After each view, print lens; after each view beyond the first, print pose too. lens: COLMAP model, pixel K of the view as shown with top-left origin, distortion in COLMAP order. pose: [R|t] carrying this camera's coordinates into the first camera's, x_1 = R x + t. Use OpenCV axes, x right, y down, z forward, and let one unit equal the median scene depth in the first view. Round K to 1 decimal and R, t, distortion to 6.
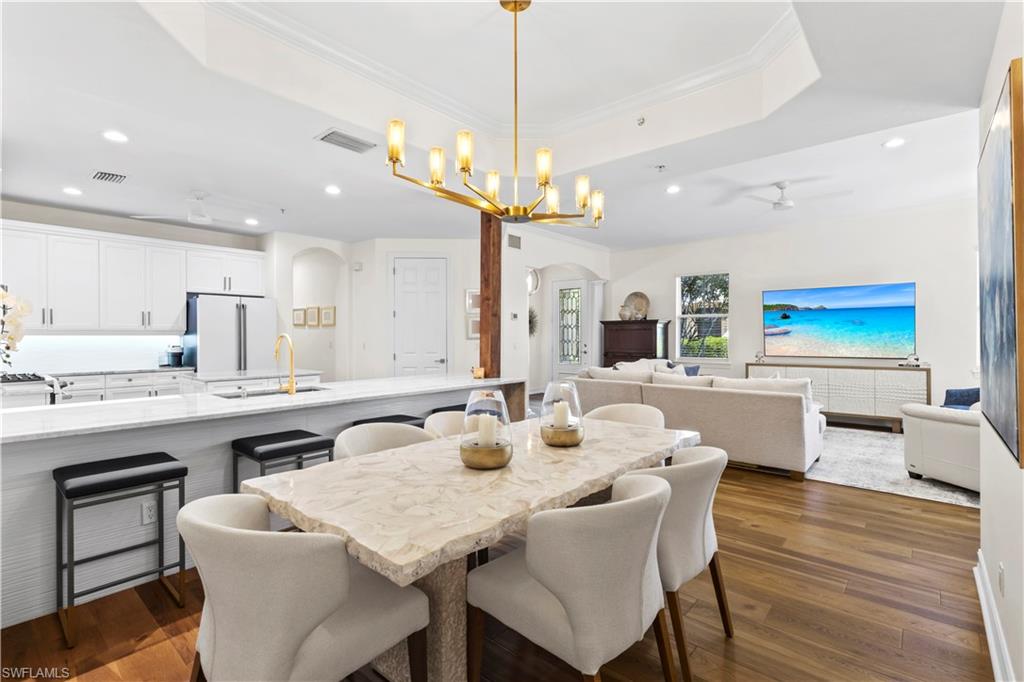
lens RADIAL K [[476.5, 0, 532.0], [0, 476.5, 333.7], [0, 0, 1]] dist [0.013601, 0.000150]
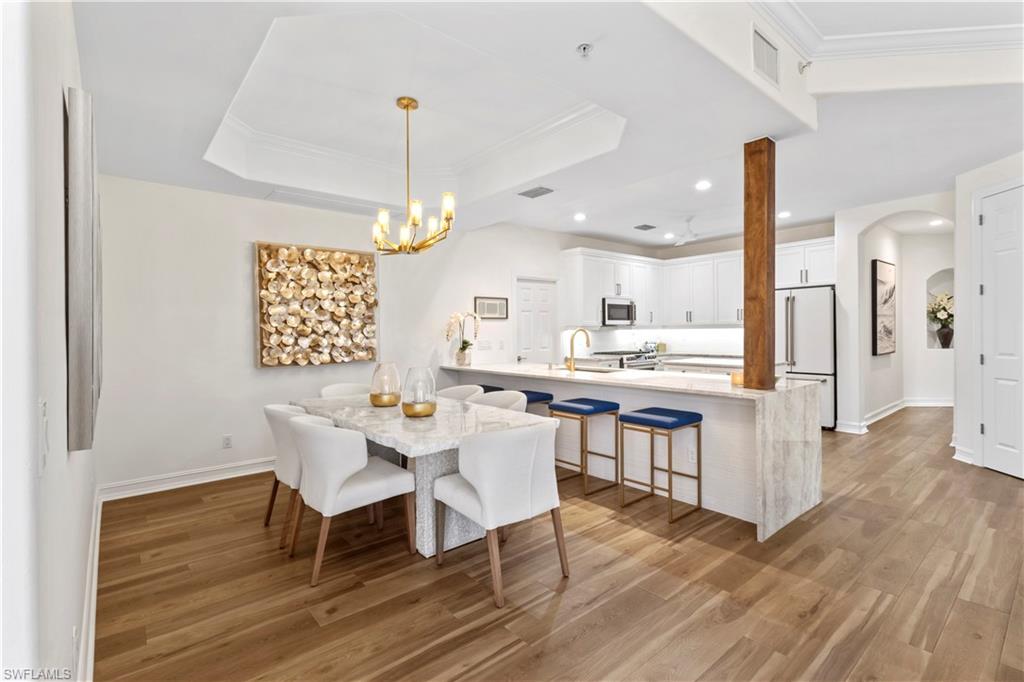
lens RADIAL K [[476.5, 0, 519.3], [0, 476.5, 336.6], [0, 0, 1]] dist [0.013601, 0.000150]
pose [[-0.152569, 0.019324, -0.988104, 0.425375], [0.020170, 0.999661, 0.016436, -0.002591], [0.988087, -0.017423, -0.152907, 0.481083]]
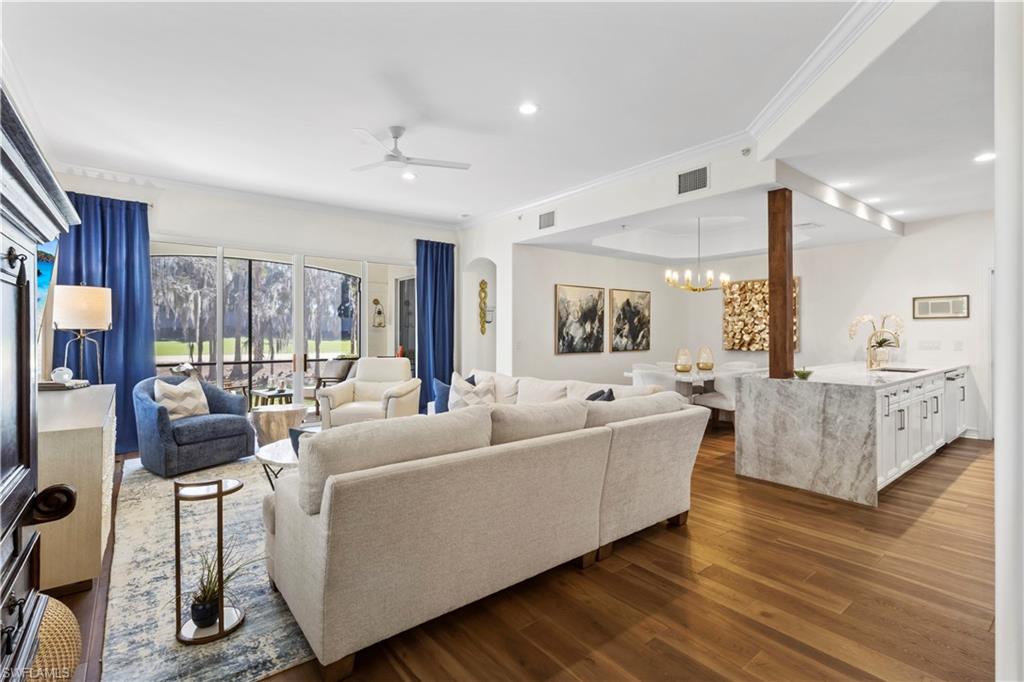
lens RADIAL K [[476.5, 0, 514.7], [0, 476.5, 336.0], [0, 0, 1]] dist [0.013601, 0.000150]
pose [[-0.981147, 0.005832, 0.193174, 0.140085], [0.005190, 0.999979, -0.003826, 0.008979], [-0.193192, -0.002751, -0.981157, 1.300498]]
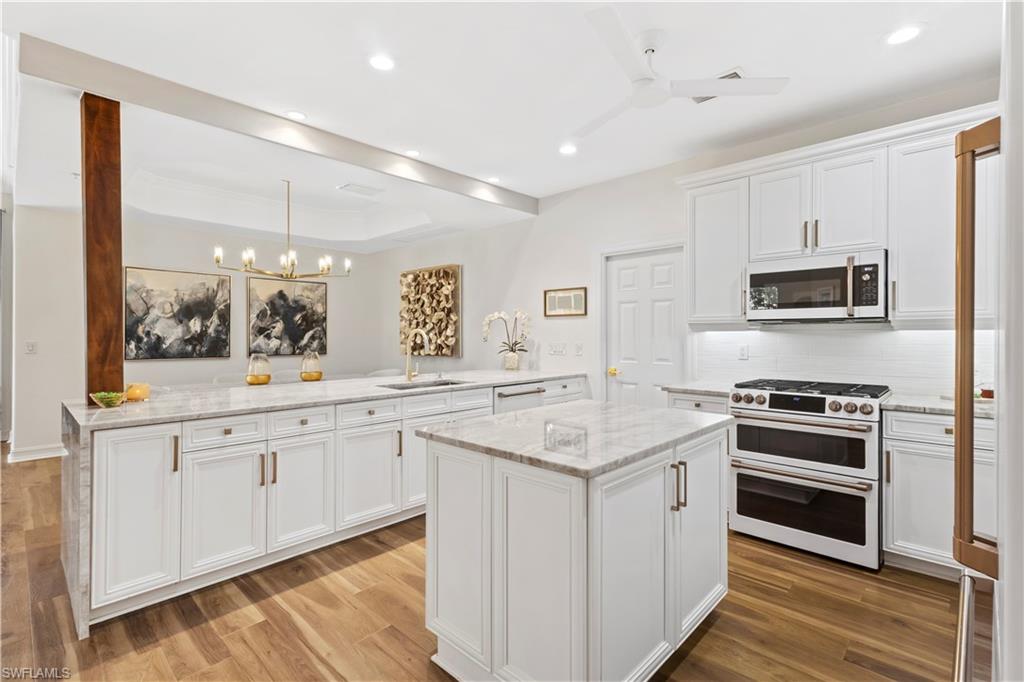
lens RADIAL K [[476.5, 0, 510.9], [0, 476.5, 334.5], [0, 0, 1]] dist [0.013601, 0.000150]
pose [[-0.998268, 0.003064, 0.058748, -0.410481], [0.002471, 0.999945, -0.010160, 0.011879], [-0.058776, -0.009997, -0.998221, 1.000185]]
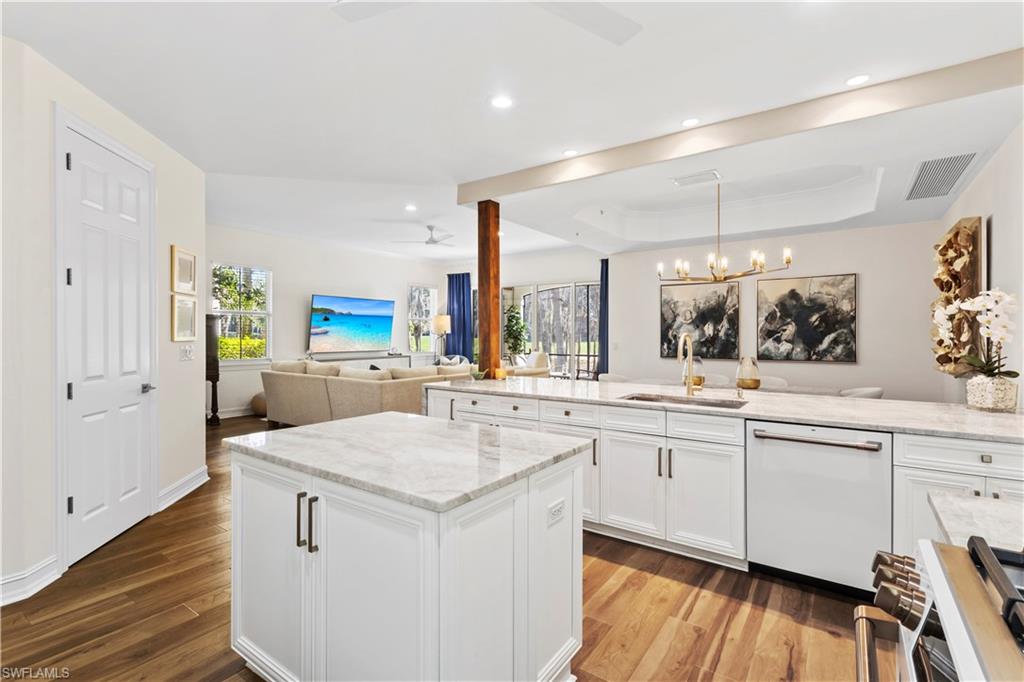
lens RADIAL K [[476.5, 0, 518.7], [0, 476.5, 338.7], [0, 0, 1]] dist [0.013601, 0.000150]
pose [[-0.092449, -0.003395, 0.995712, -0.711406], [-0.010345, 0.999943, 0.002449, 0.005845], [-0.995664, -0.010074, -0.092478, 0.658702]]
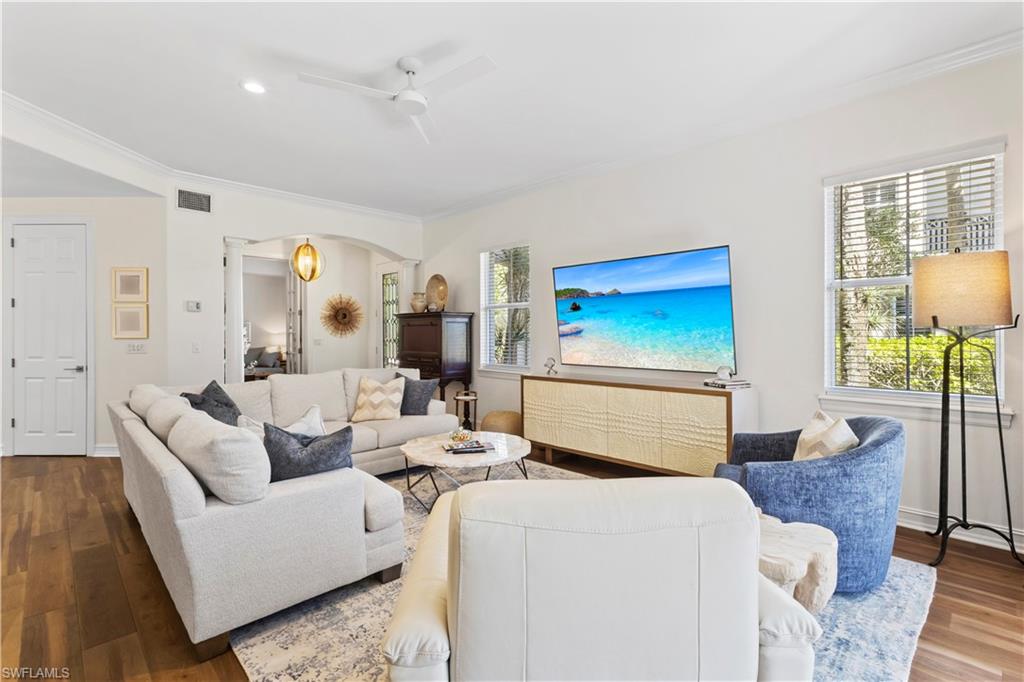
lens RADIAL K [[476.5, 0, 520.9], [0, 476.5, 343.7], [0, 0, 1]] dist [0.013601, 0.000150]
pose [[0.996110, 0.005430, -0.087951, 0.530623], [-0.002797, 0.999545, 0.030036, -0.003856], [0.088074, -0.029673, 0.995672, 0.340612]]
